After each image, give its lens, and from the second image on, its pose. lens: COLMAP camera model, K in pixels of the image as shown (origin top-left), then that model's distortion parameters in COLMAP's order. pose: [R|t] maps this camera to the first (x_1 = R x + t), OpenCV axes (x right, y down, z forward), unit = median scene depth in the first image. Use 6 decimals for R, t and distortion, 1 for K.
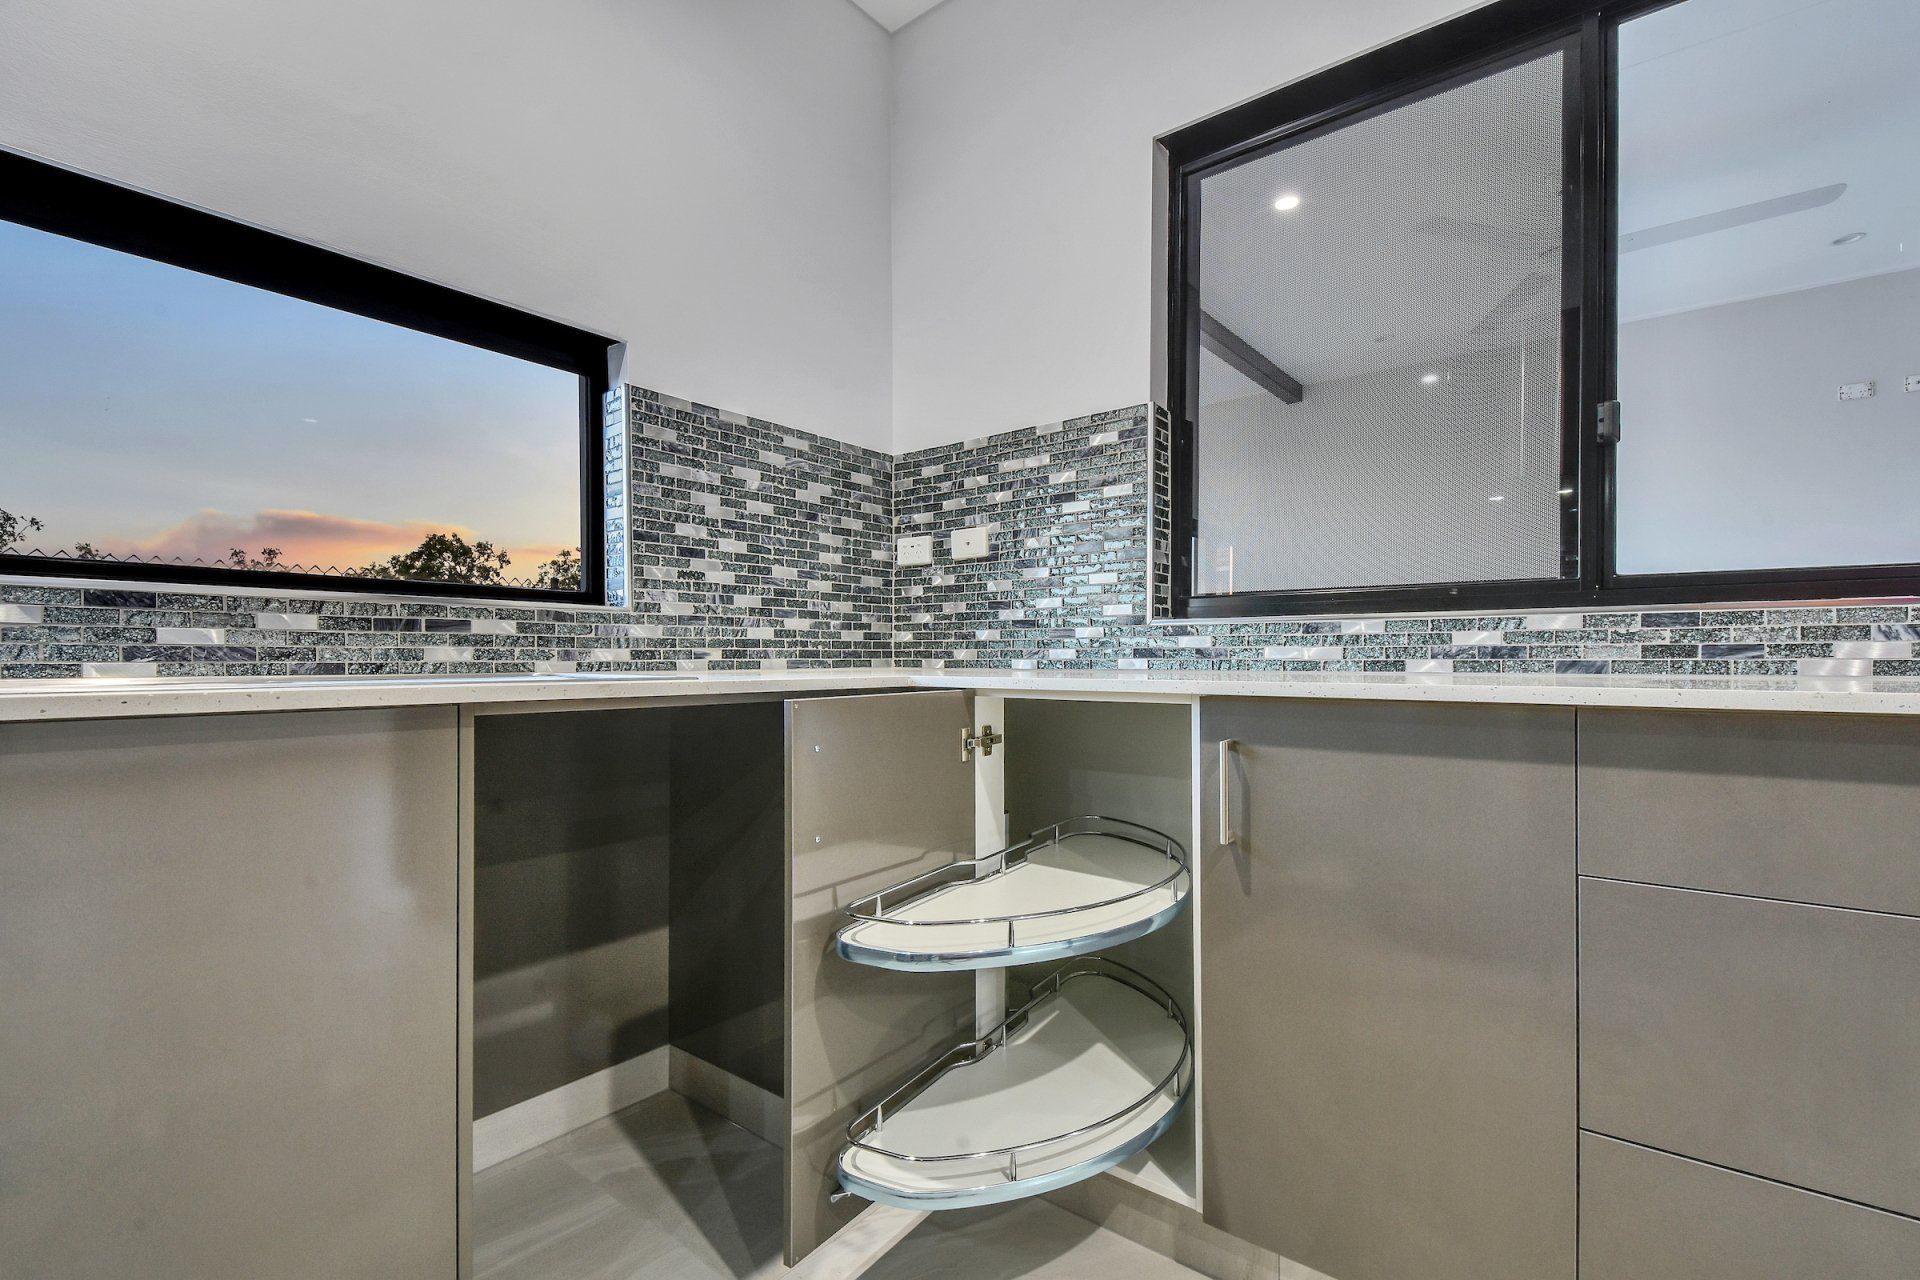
lens RADIAL K [[853.5, 0, 968.7], [0, 853.5, 657.8], [0, 0, 1]] dist [0.028612, -0.016112]
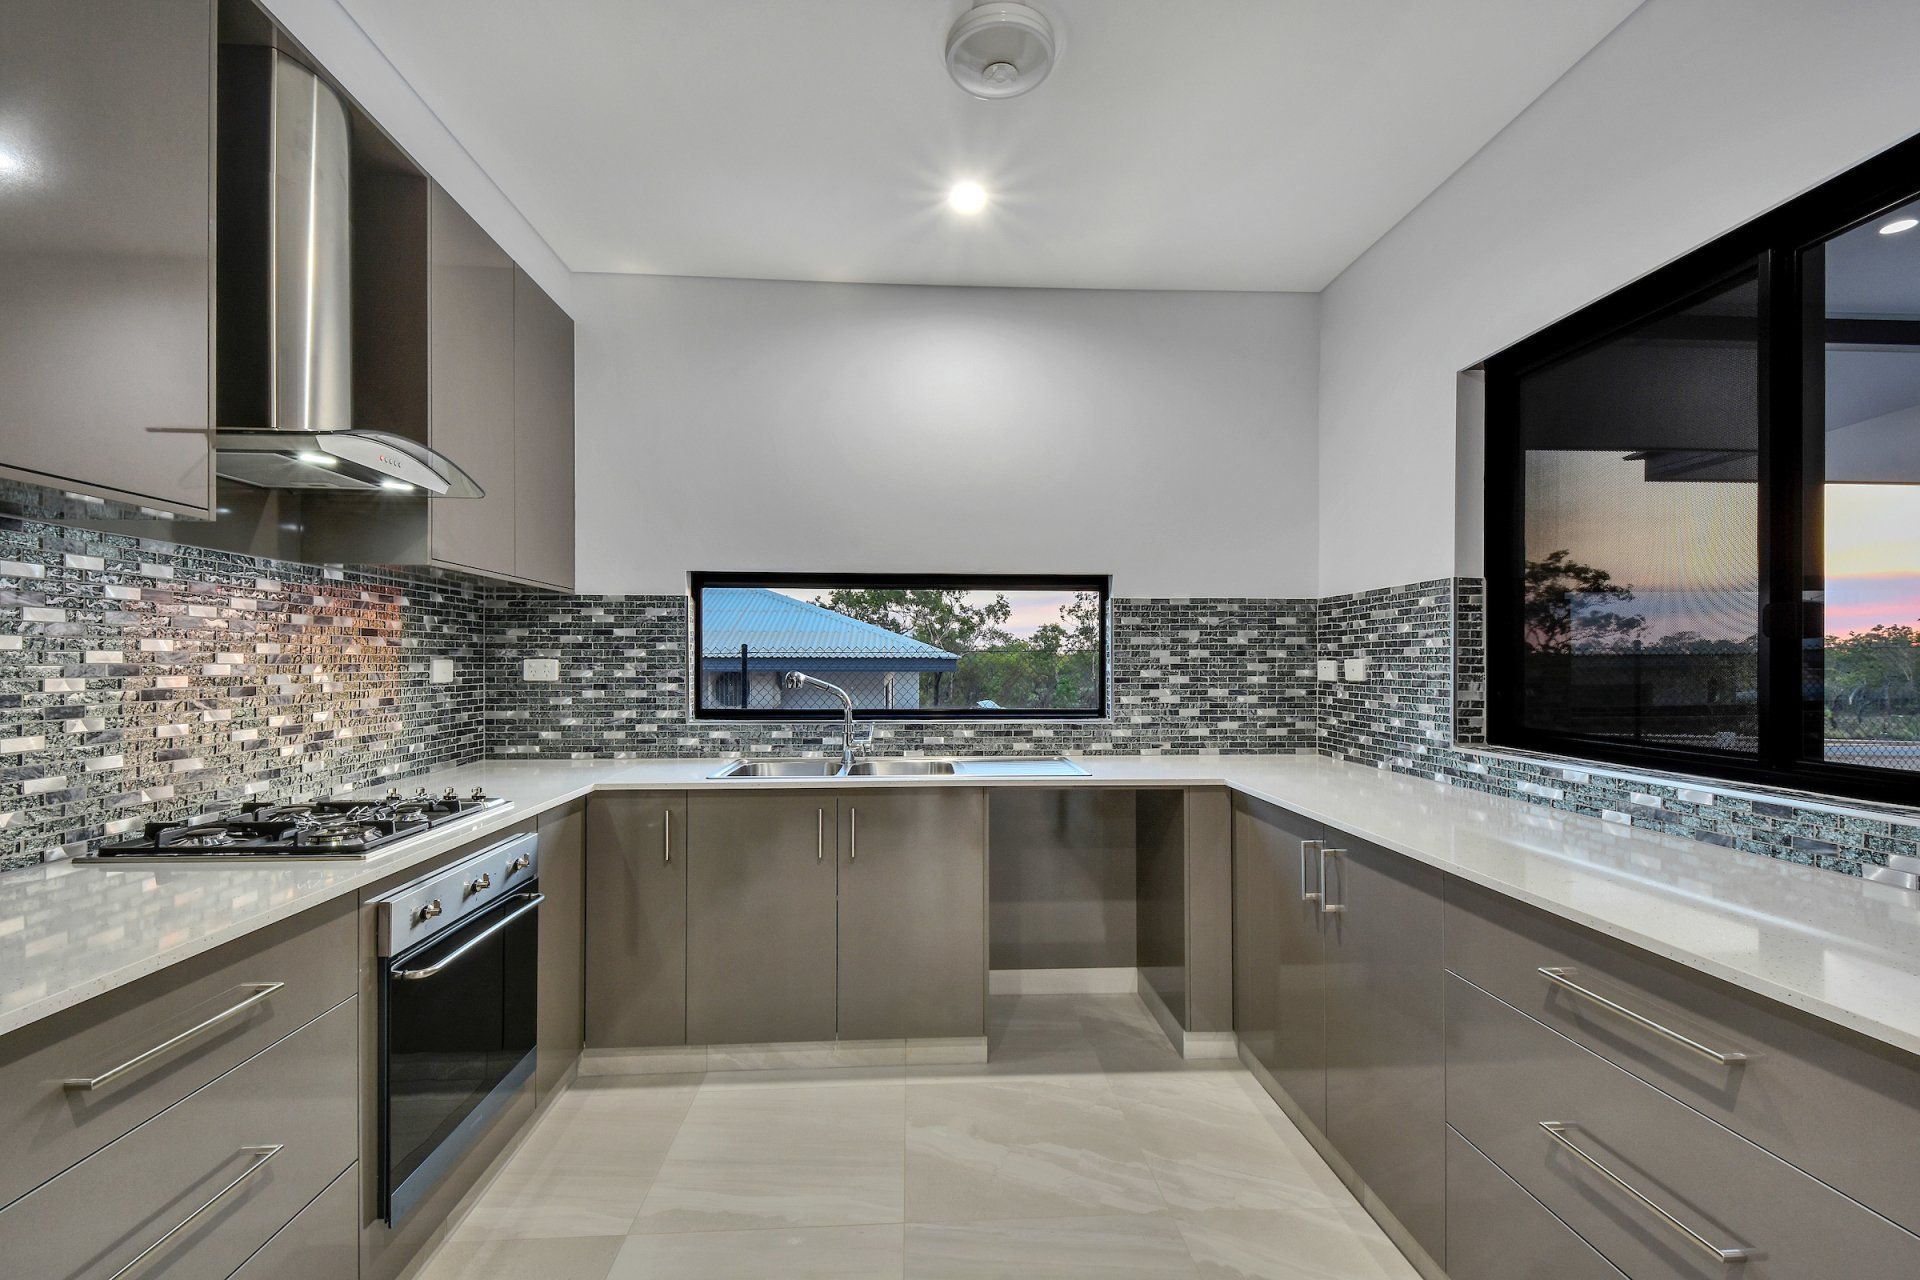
lens RADIAL K [[831.0, 0, 956.6], [0, 831.0, 665.2], [0, 0, 1]] dist [0.027082, -0.015678]
pose [[0.663528, 0.004352, -0.748138, 0.641478], [-0.000374, 0.999985, 0.005485, -0.168074], [0.748151, -0.003360, 0.663520, -0.382862]]
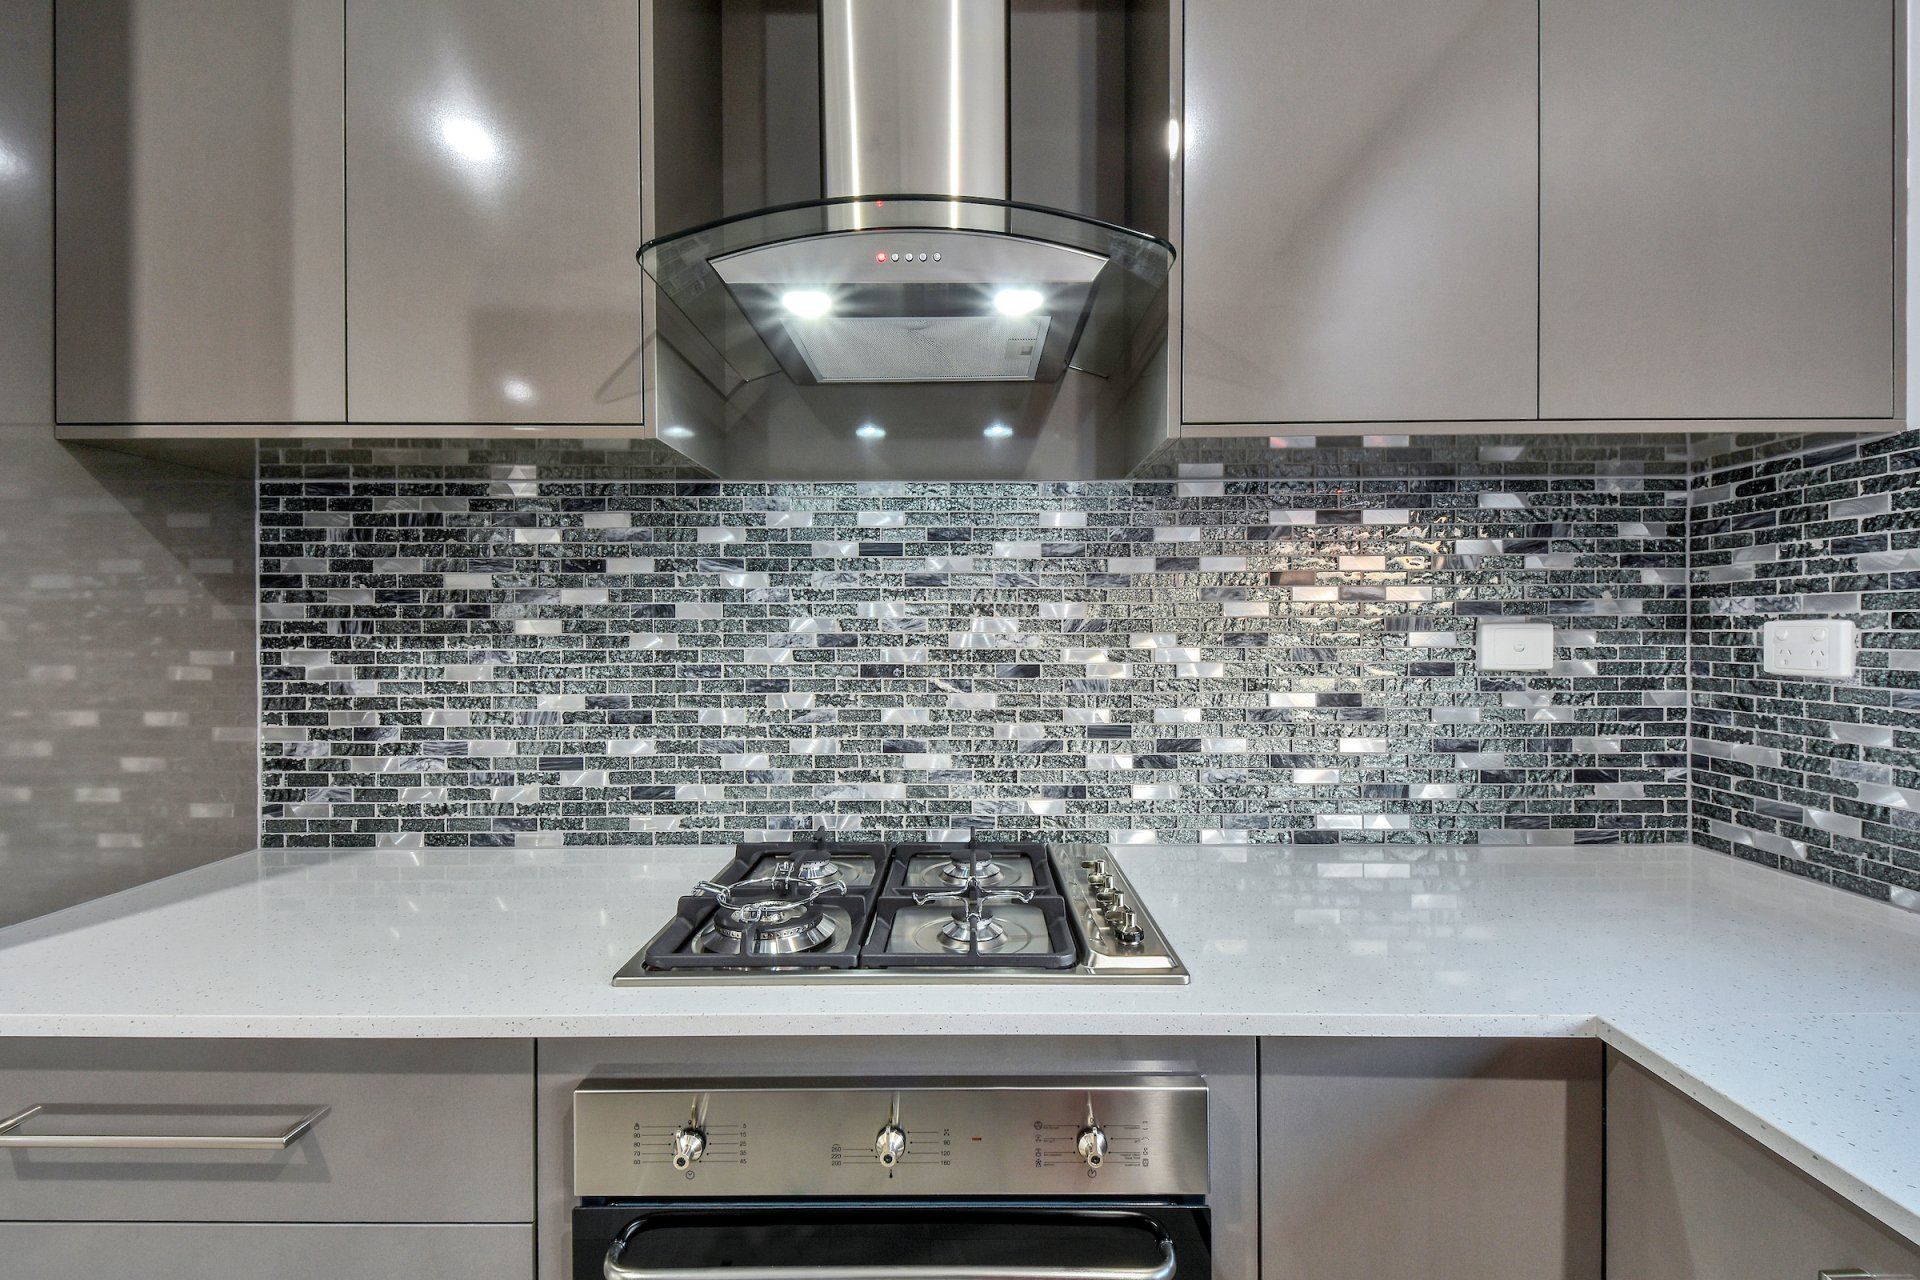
lens RADIAL K [[831.0, 0, 968.4], [0, 831.0, 634.0], [0, 0, 1]] dist [0.027082, -0.015678]
pose [[-0.792344, 0.006052, -0.610045, -0.180198], [0.004773, 0.999982, 0.003720, -0.165643], [0.610056, 0.000036, -0.792358, 0.174614]]
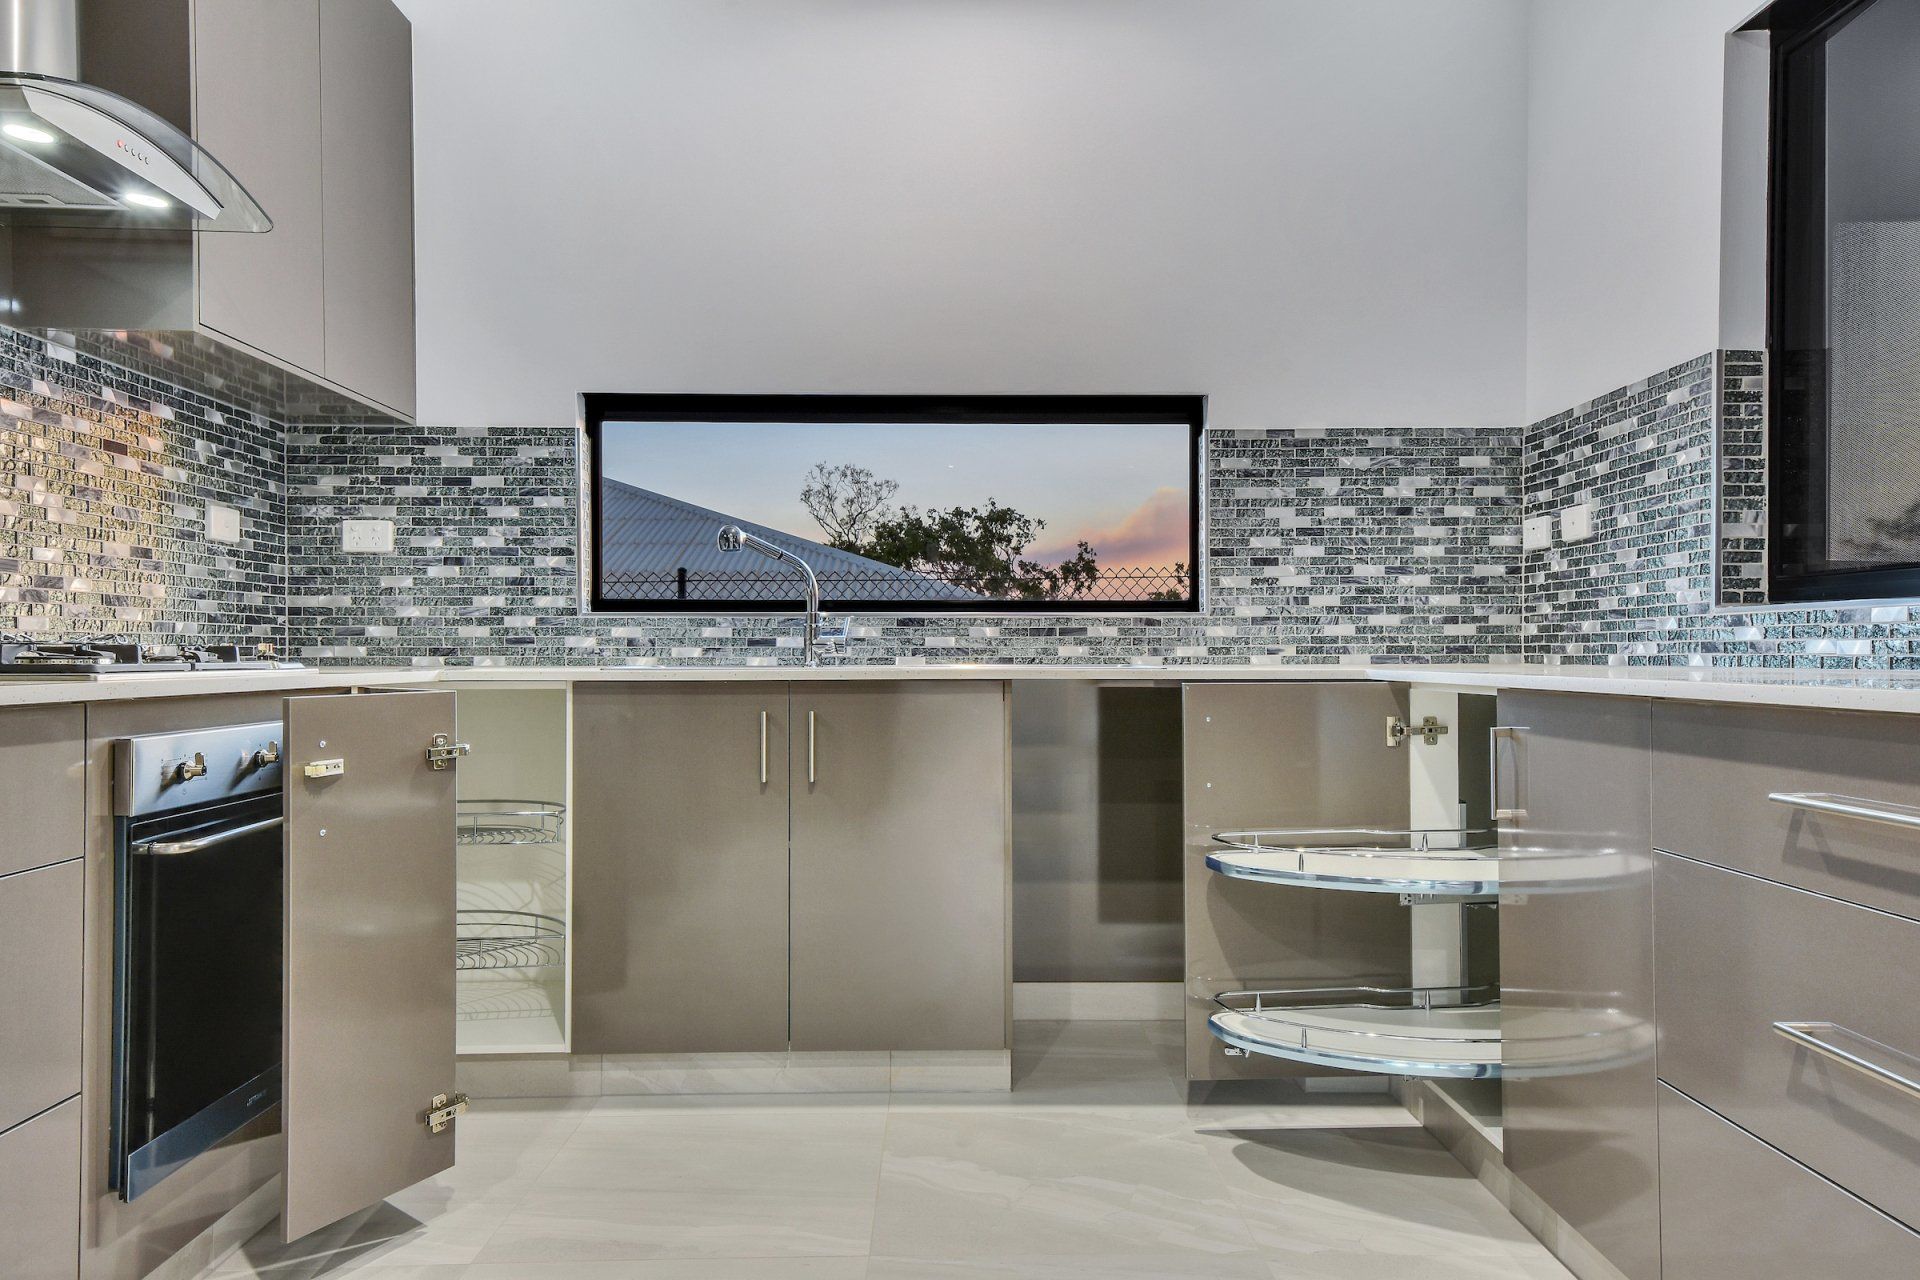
lens RADIAL K [[1271.3, 0, 961.0], [0, 1271.3, 658.2], [0, 0, 1]] dist [0.047306, -0.003533]
pose [[0.628268, 0.001594, -0.777995, 0.718194], [0.001772, 0.999992, 0.003479, -0.000399], [0.777995, -0.003564, 0.628261, -0.371699]]
